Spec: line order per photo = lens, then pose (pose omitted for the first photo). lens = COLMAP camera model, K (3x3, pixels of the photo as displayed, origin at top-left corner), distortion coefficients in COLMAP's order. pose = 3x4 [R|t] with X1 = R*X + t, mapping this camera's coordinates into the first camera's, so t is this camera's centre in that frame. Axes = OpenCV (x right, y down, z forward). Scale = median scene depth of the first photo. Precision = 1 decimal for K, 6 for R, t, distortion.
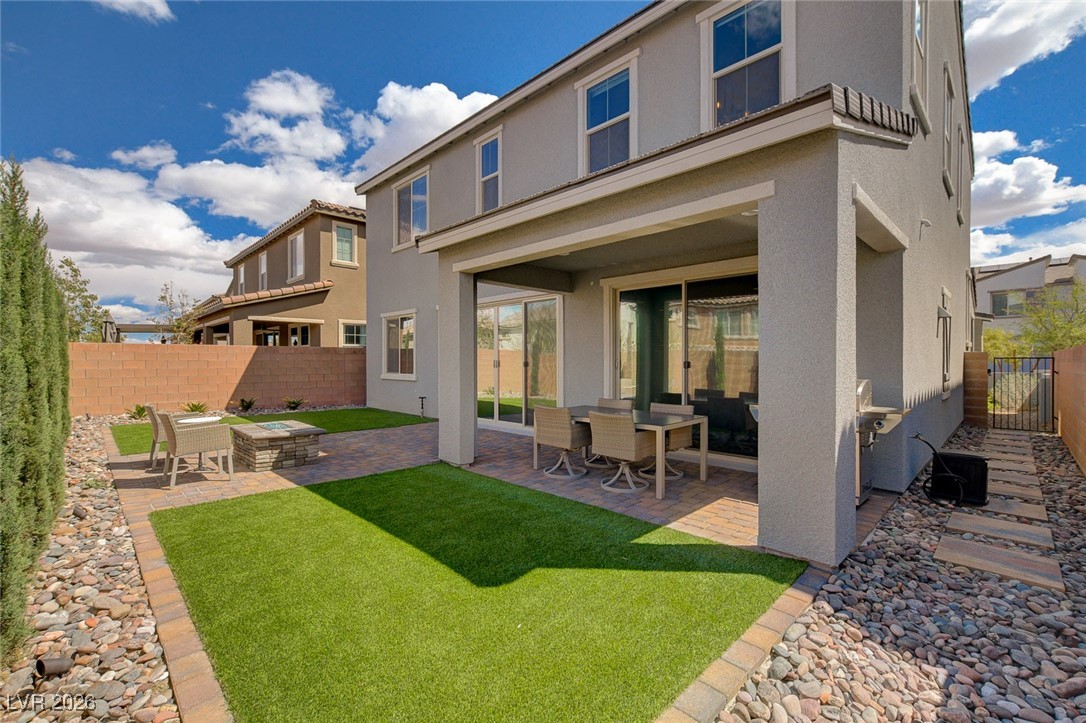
lens RADIAL K [[468.2, 0, 540.6], [0, 468.2, 364.0], [0, 0, 1]] dist [-0.018723, 0.001931]
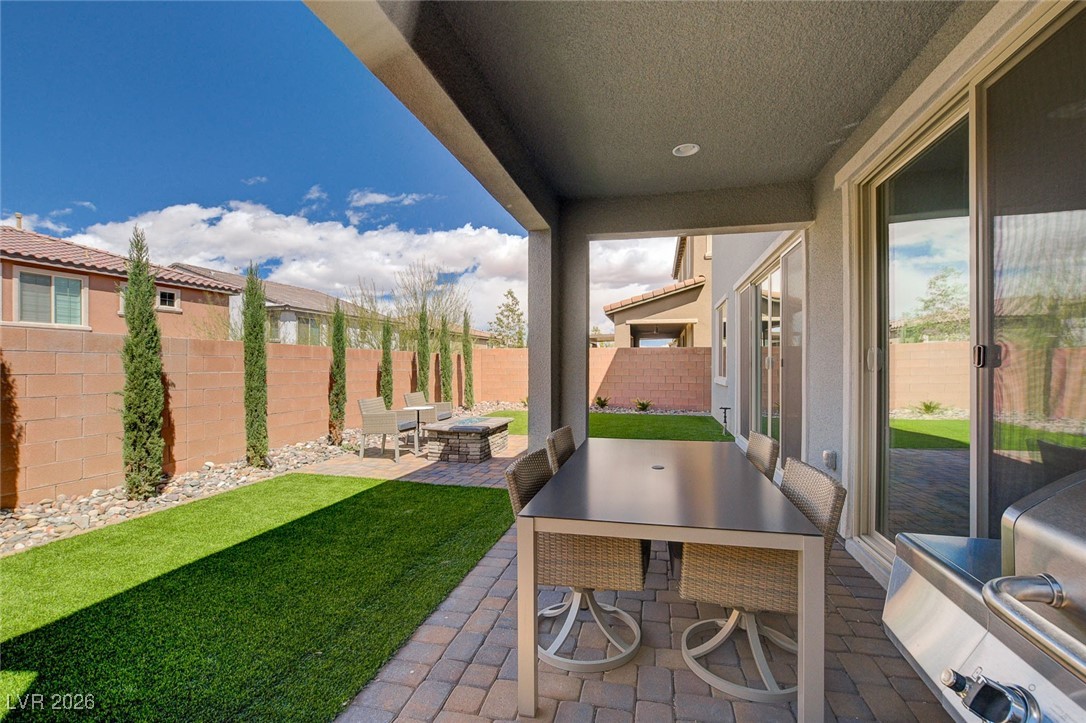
lens RADIAL K [[468.2, 0, 537.8], [0, 468.2, 362.6], [0, 0, 1]] dist [-0.018723, 0.001931]
pose [[0.508847, -0.002653, -0.860853, 0.226894], [-0.007802, 0.999940, -0.007694, 0.004389], [0.860821, 0.010631, 0.508796, 0.317494]]
